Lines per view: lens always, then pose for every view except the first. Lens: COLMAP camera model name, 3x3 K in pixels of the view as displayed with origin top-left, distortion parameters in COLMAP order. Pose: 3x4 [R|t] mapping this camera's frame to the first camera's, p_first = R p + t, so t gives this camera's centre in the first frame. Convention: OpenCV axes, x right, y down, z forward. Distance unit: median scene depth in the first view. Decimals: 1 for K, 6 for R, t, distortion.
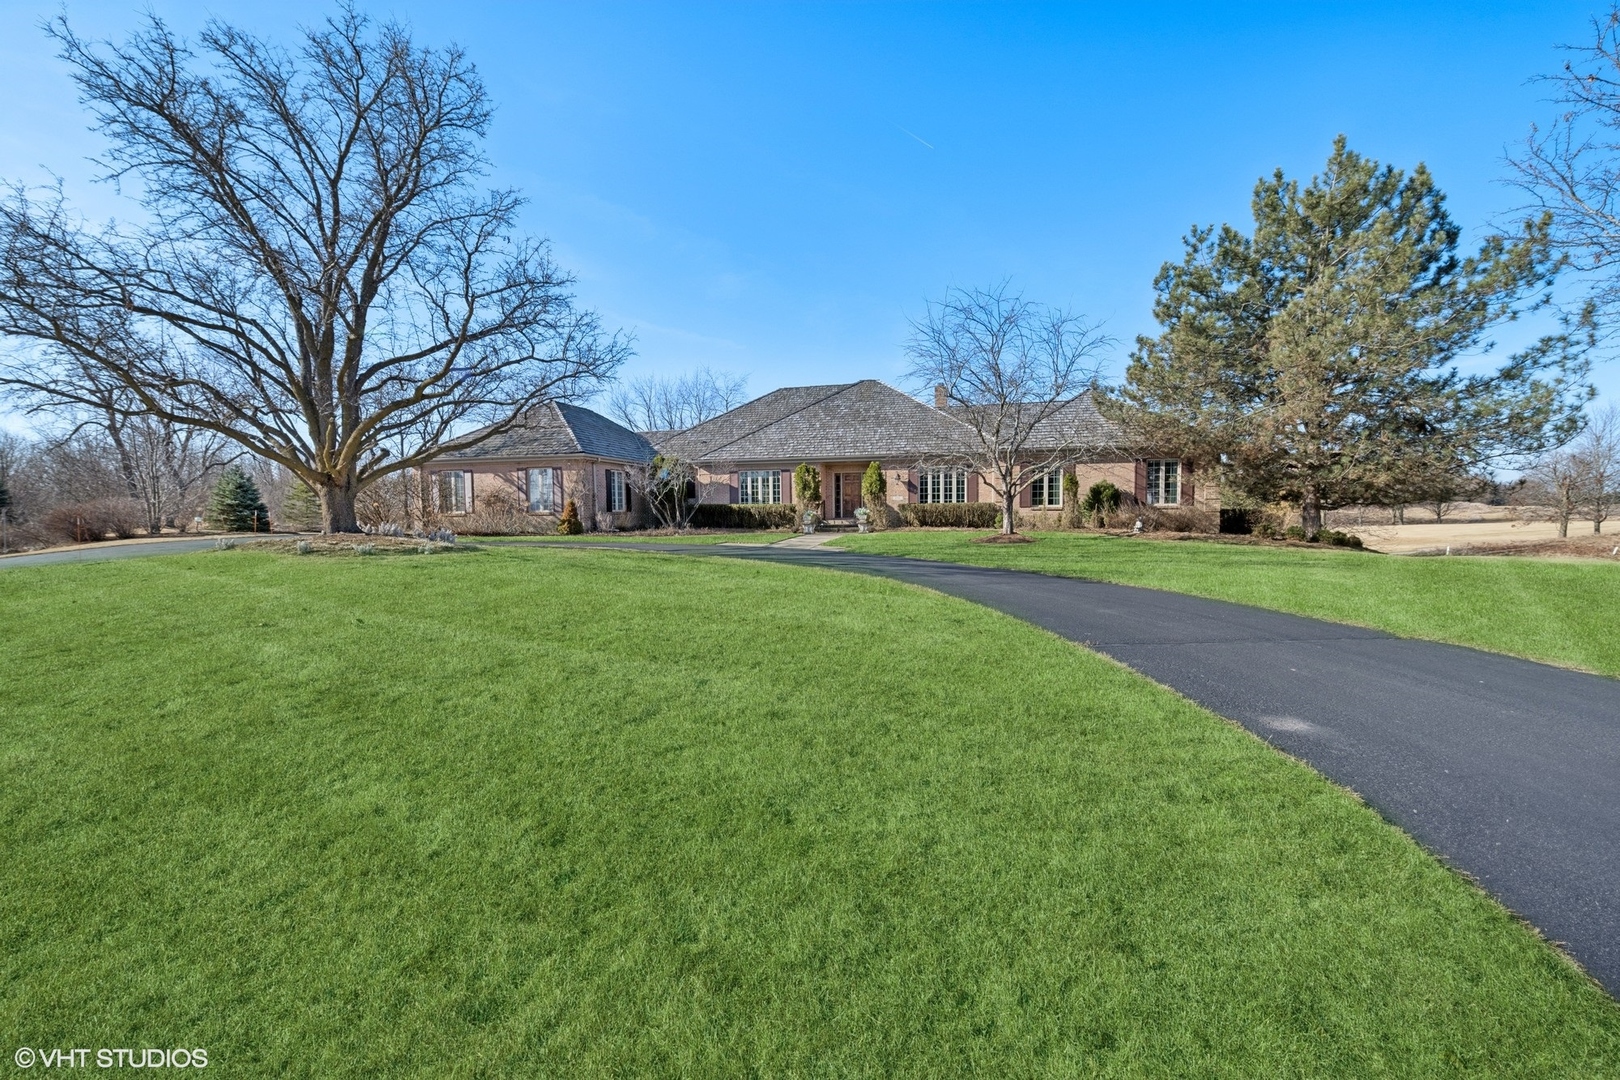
lens RADIAL K [[653.7, 0, 812.1], [0, 653.7, 537.0], [0, 0, 1]] dist [-0.013216, -0.000099]
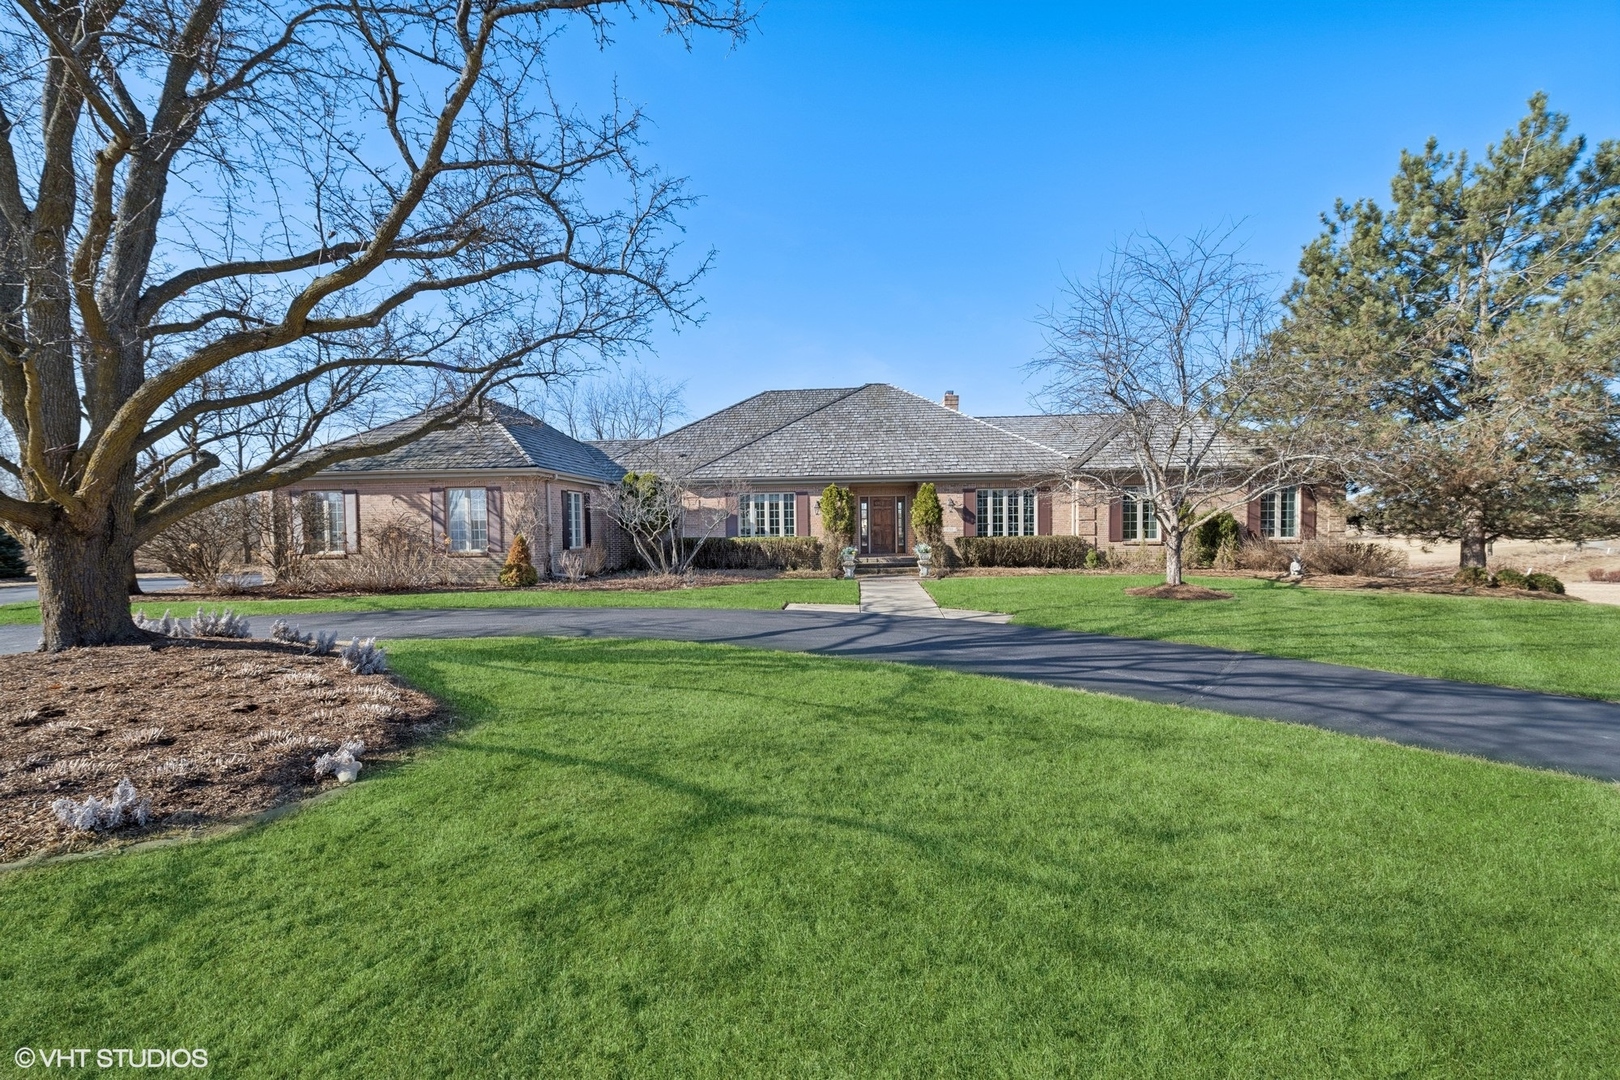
lens RADIAL K [[653.7, 0, 808.3], [0, 653.7, 540.5], [0, 0, 1]] dist [-0.013216, -0.000099]
pose [[0.986935, -0.005340, 0.161032, -0.172474], [0.009100, 0.999703, -0.022615, -0.031943], [-0.160864, 0.023785, 0.986690, 0.267120]]
